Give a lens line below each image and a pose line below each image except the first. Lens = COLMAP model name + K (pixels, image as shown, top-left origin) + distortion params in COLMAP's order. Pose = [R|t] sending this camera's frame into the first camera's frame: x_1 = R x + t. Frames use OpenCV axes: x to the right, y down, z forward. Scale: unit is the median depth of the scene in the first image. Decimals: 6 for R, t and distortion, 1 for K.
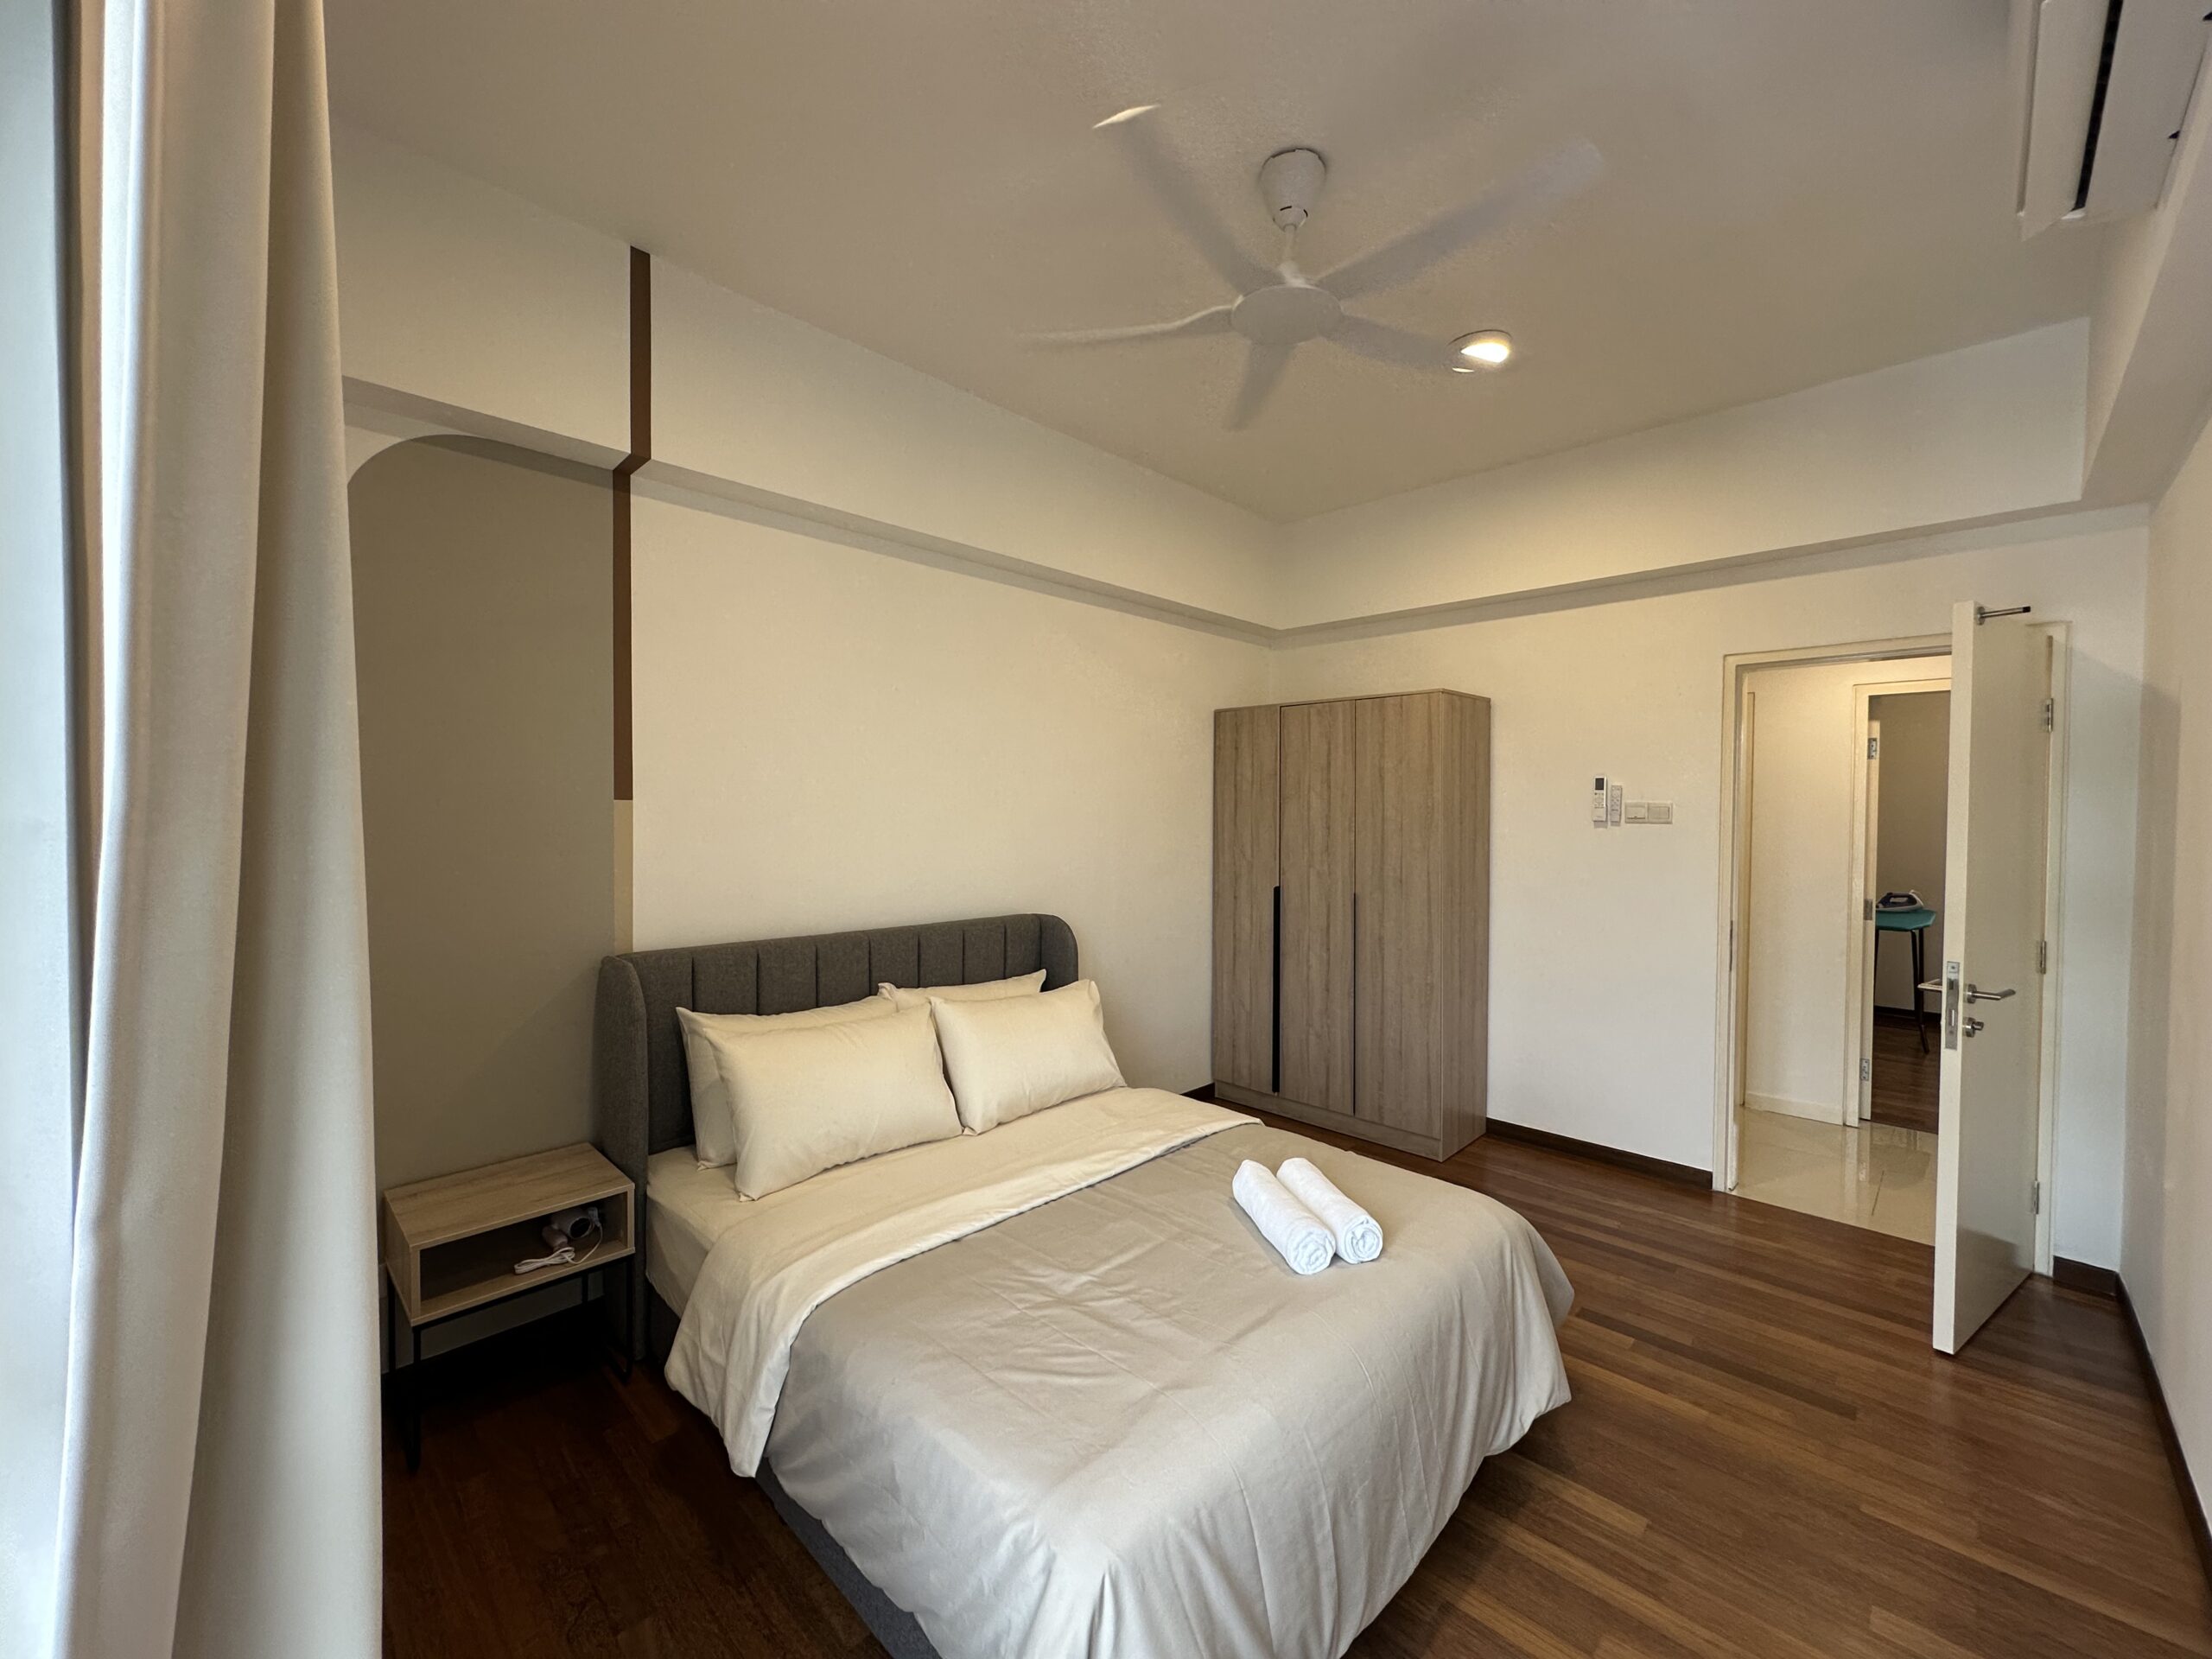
lens RADIAL K [[886.3, 0, 1105.5], [0, 886.3, 831.5], [0, 0, 1]] dist [-0.002545, 0.000395]
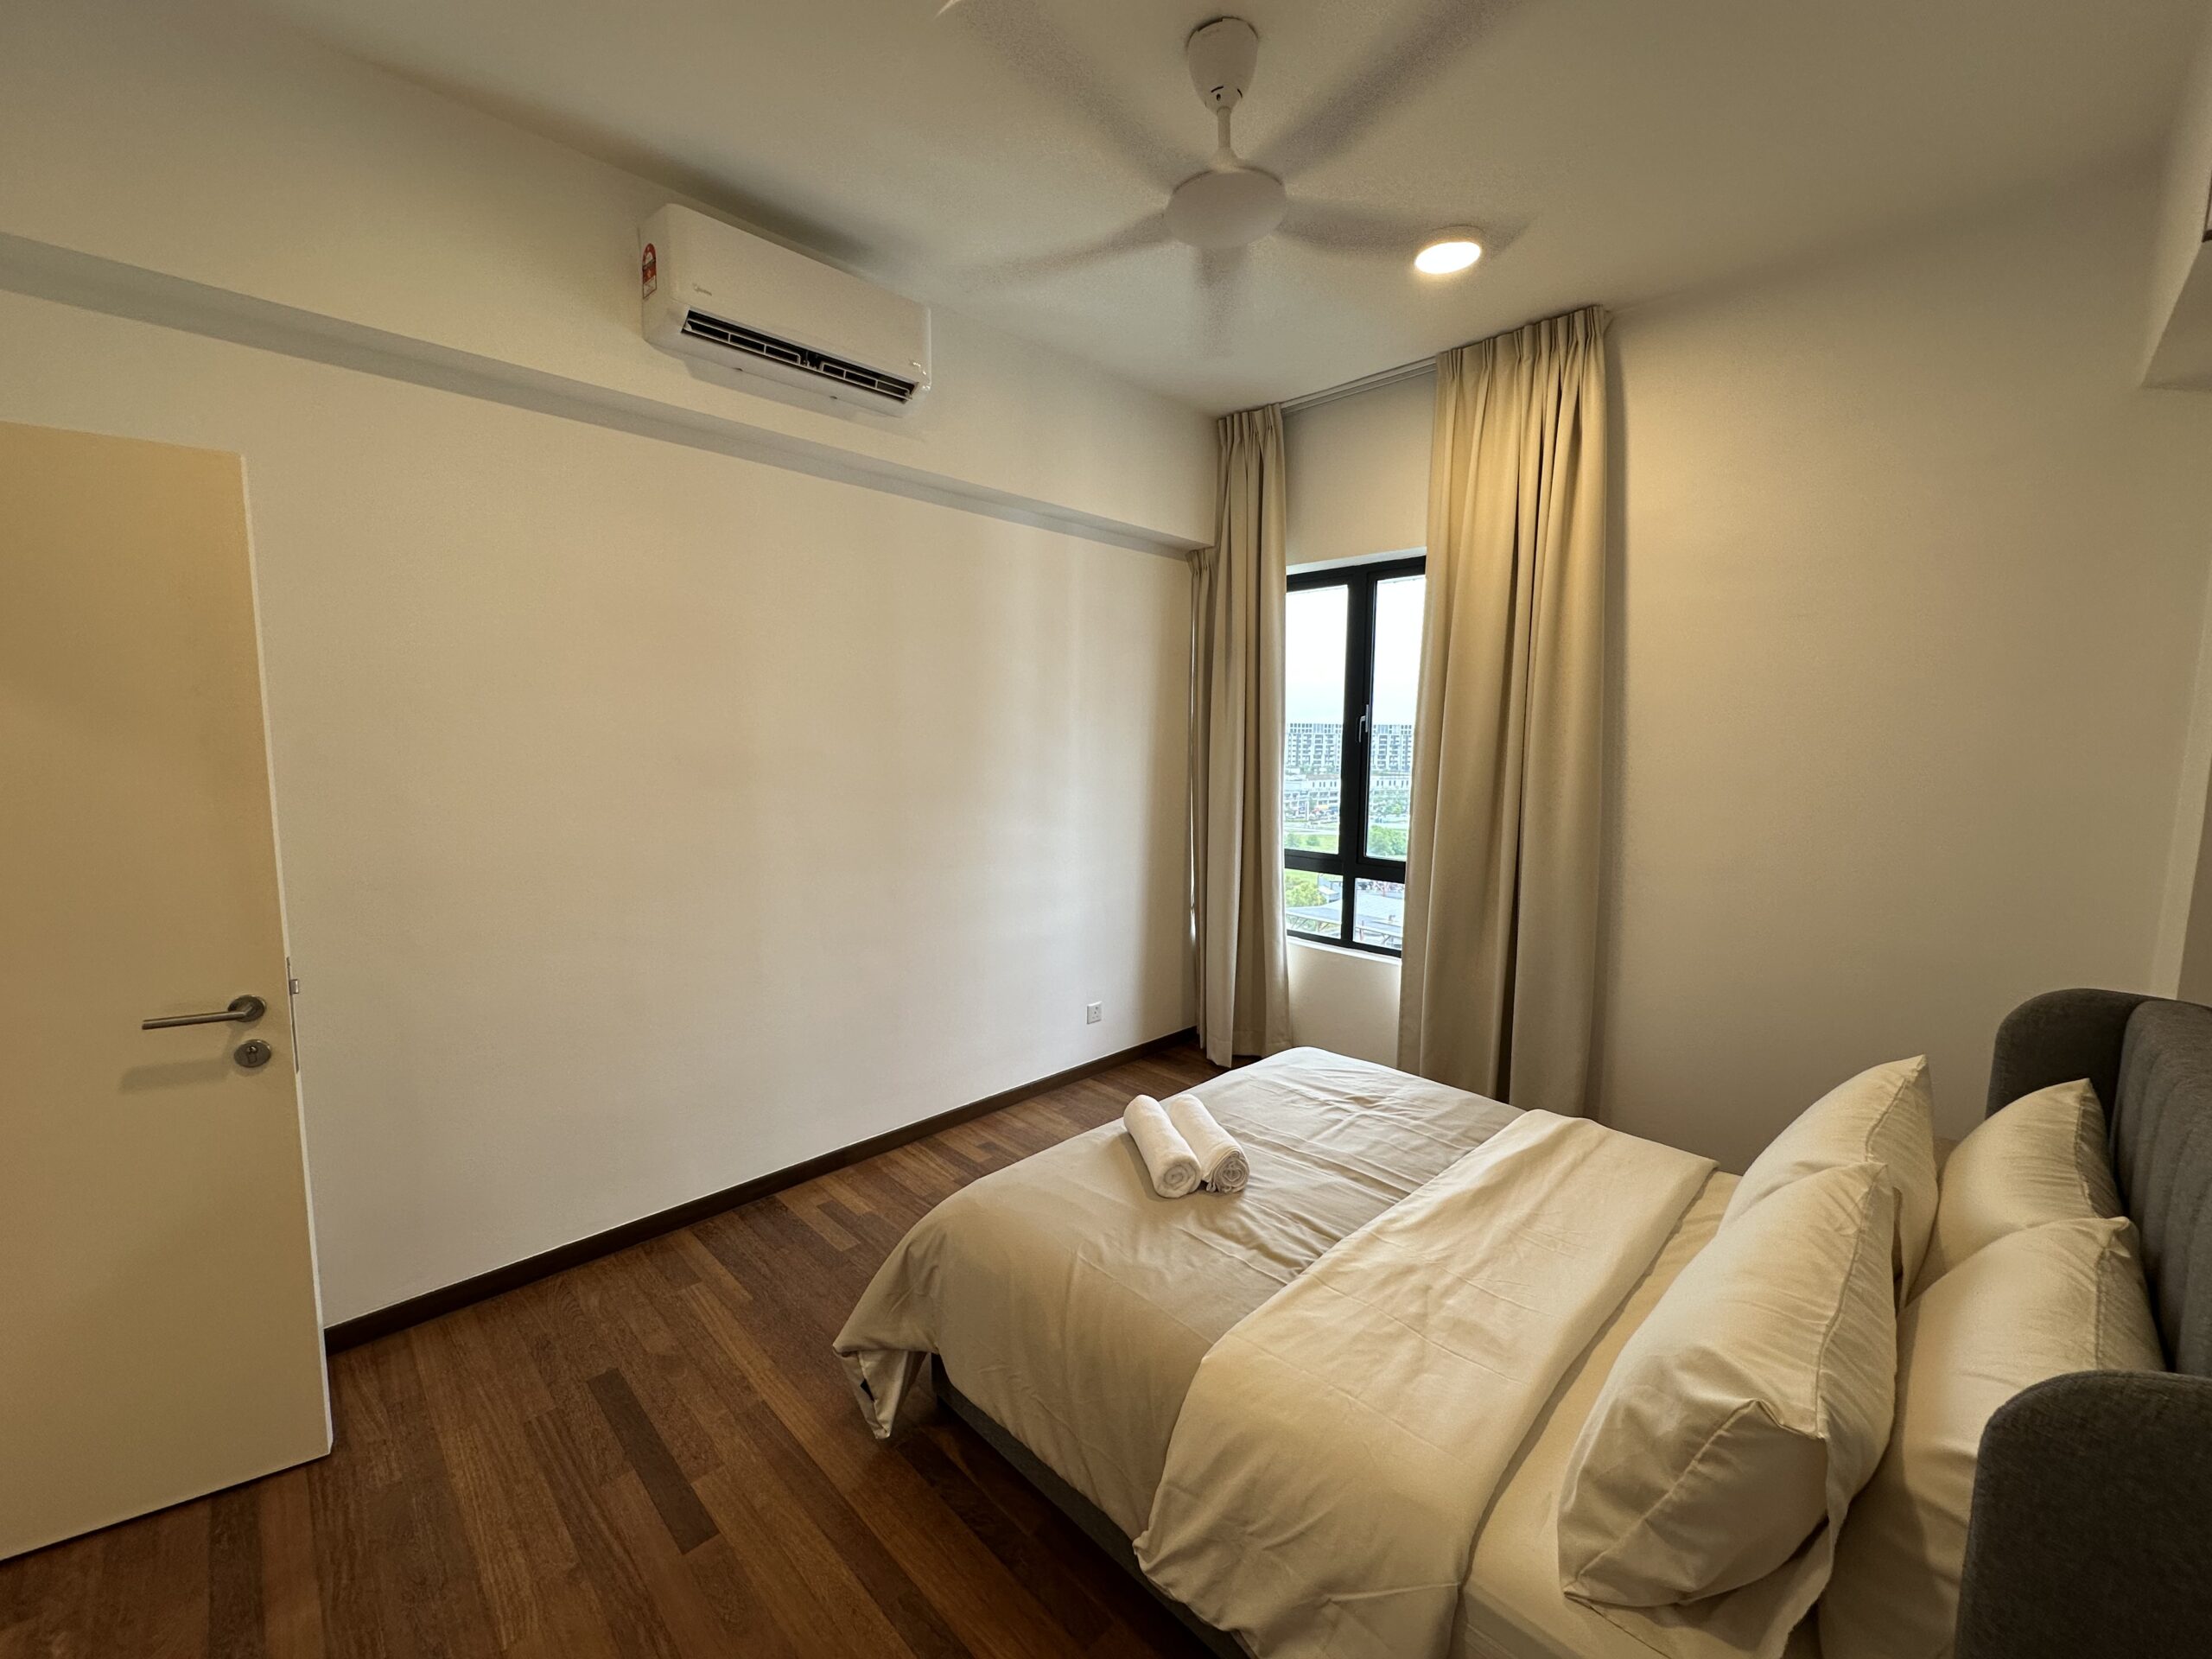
lens RADIAL K [[886.3, 0, 1105.5], [0, 886.3, 831.5], [0, 0, 1]] dist [-0.002545, 0.000395]
pose [[-0.999781, -0.020933, 0.000784, 0.262902], [-0.020670, 0.991931, 0.125081, -0.059628], [-0.003396, 0.125037, -0.992146, 1.626744]]
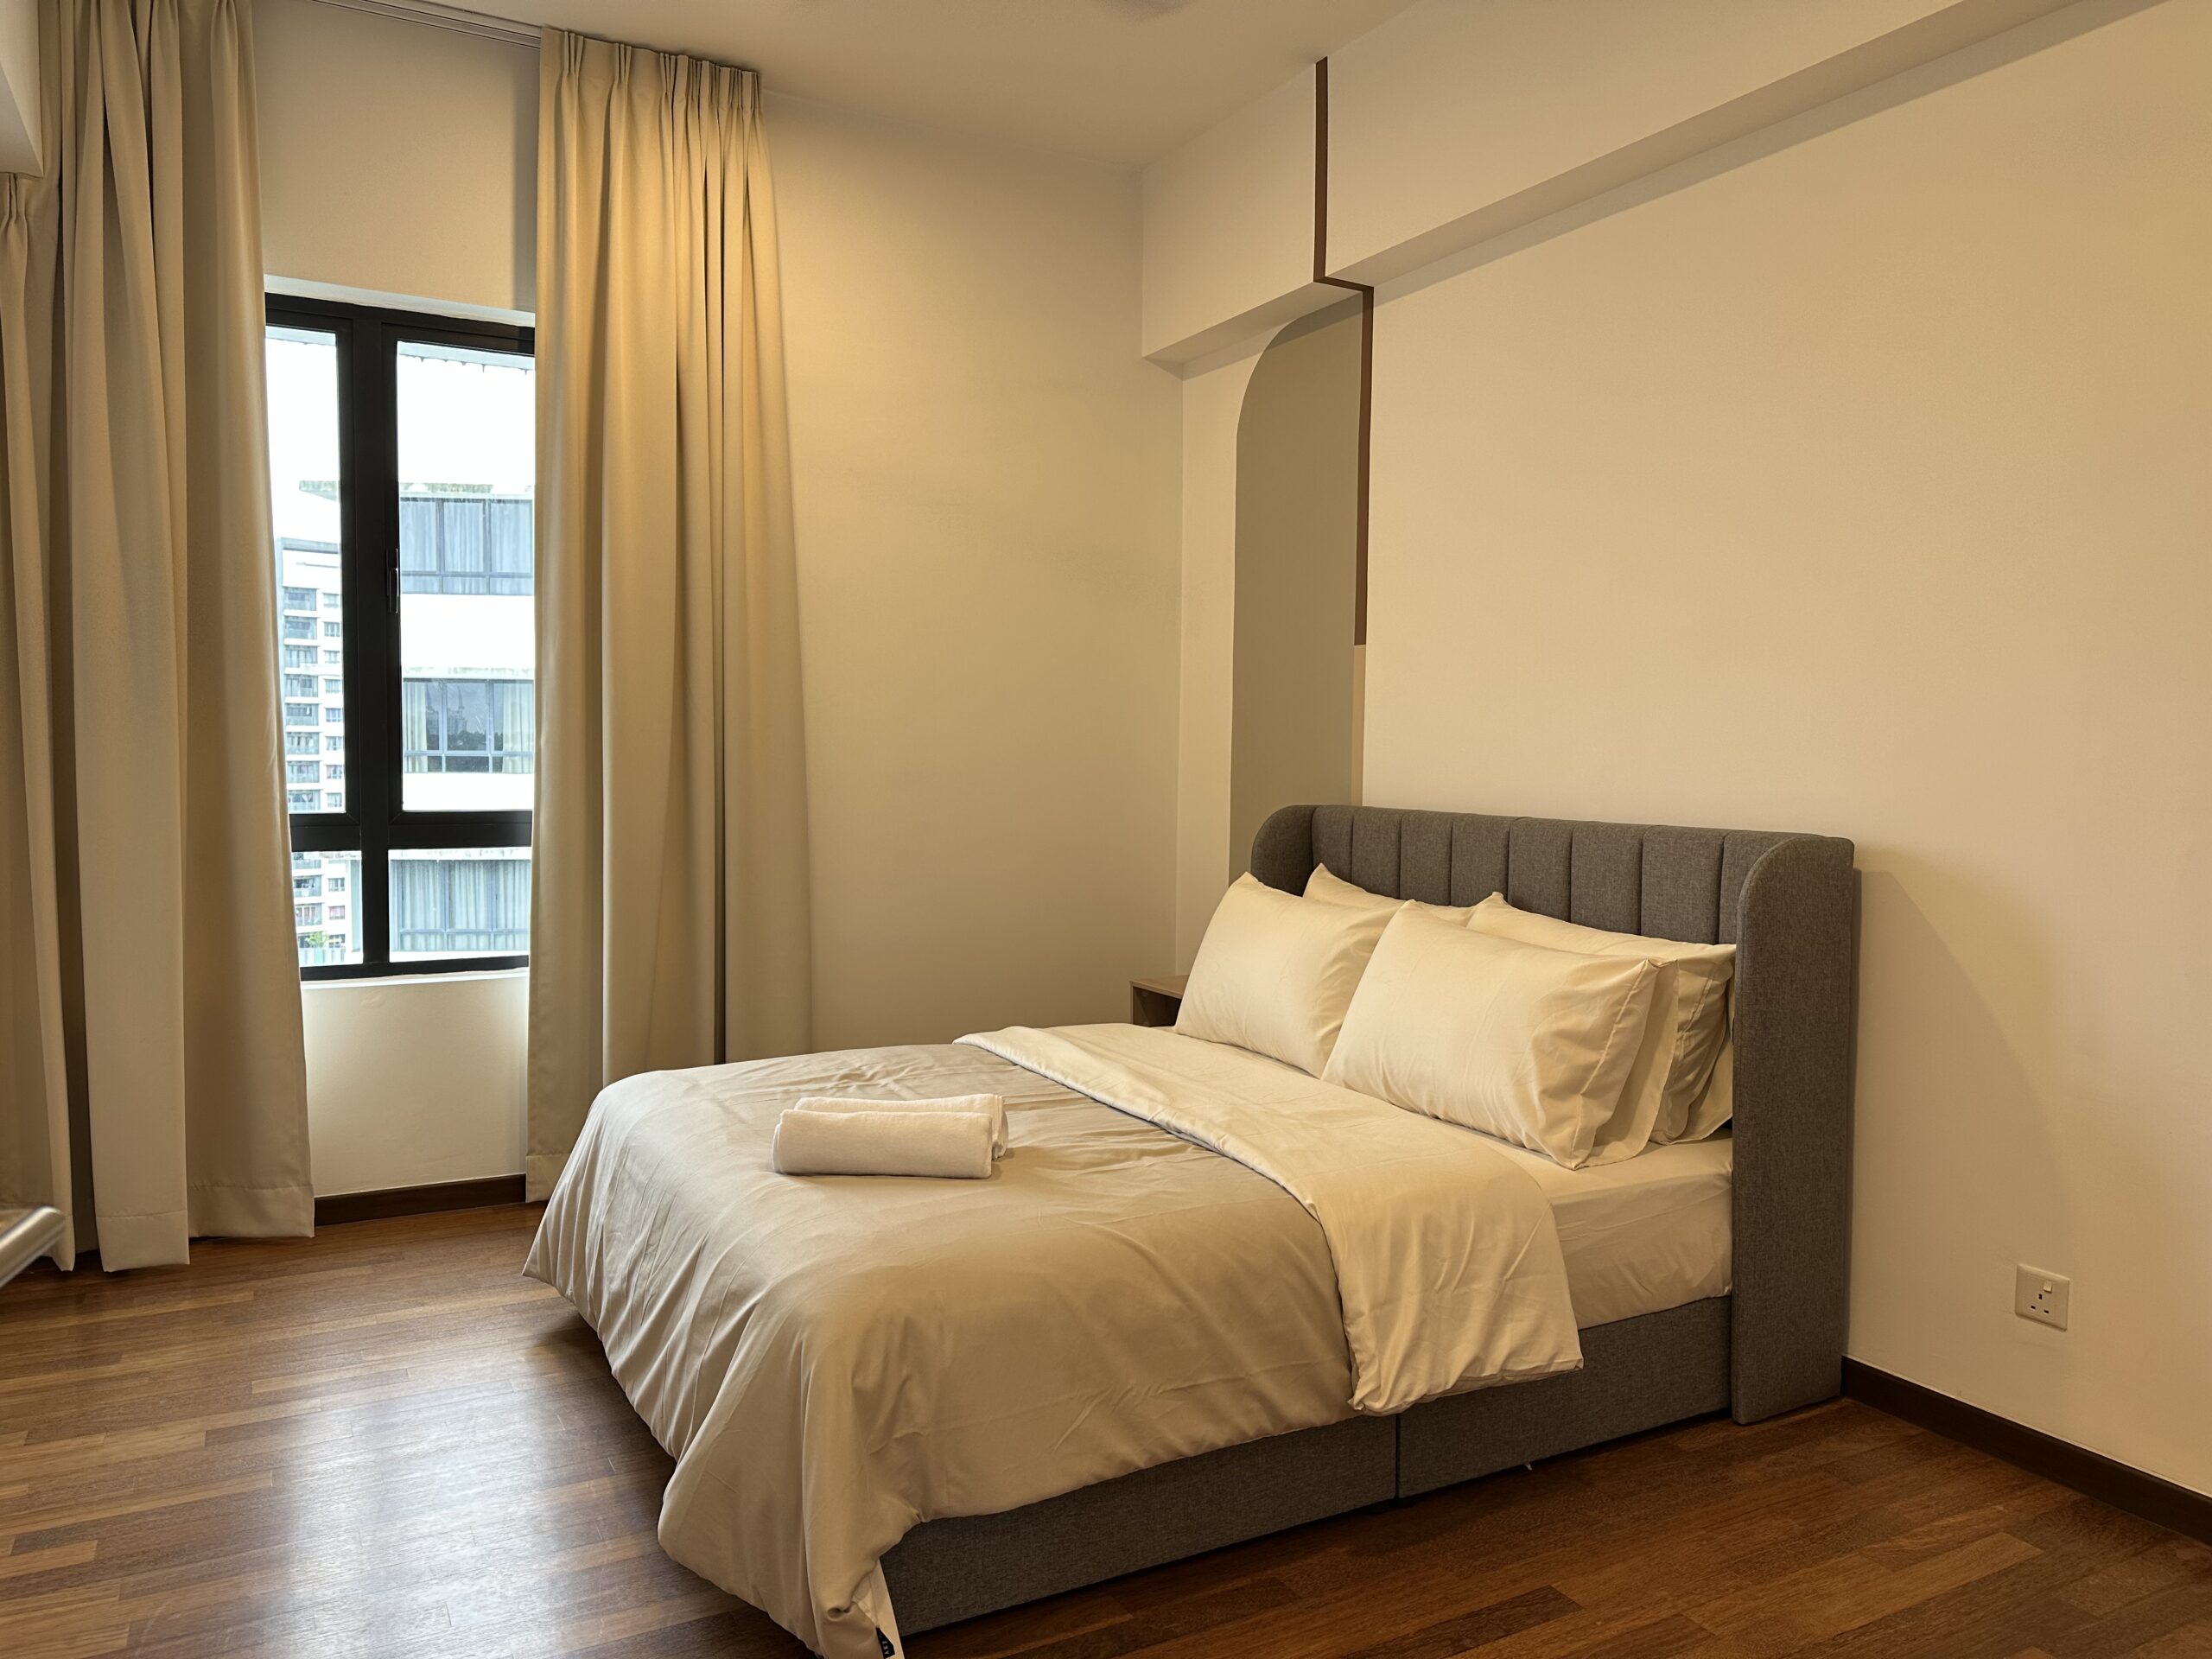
lens RADIAL K [[1551.1, 0, 1114.6], [0, 1551.1, 816.9], [0, 0, 1]] dist [0.080509, -0.110041]
pose [[-0.292164, 0.032117, -0.955829, 1.129387], [-0.030001, 0.998636, 0.042726, 0.083810], [0.955898, 0.041158, -0.290802, 1.245220]]
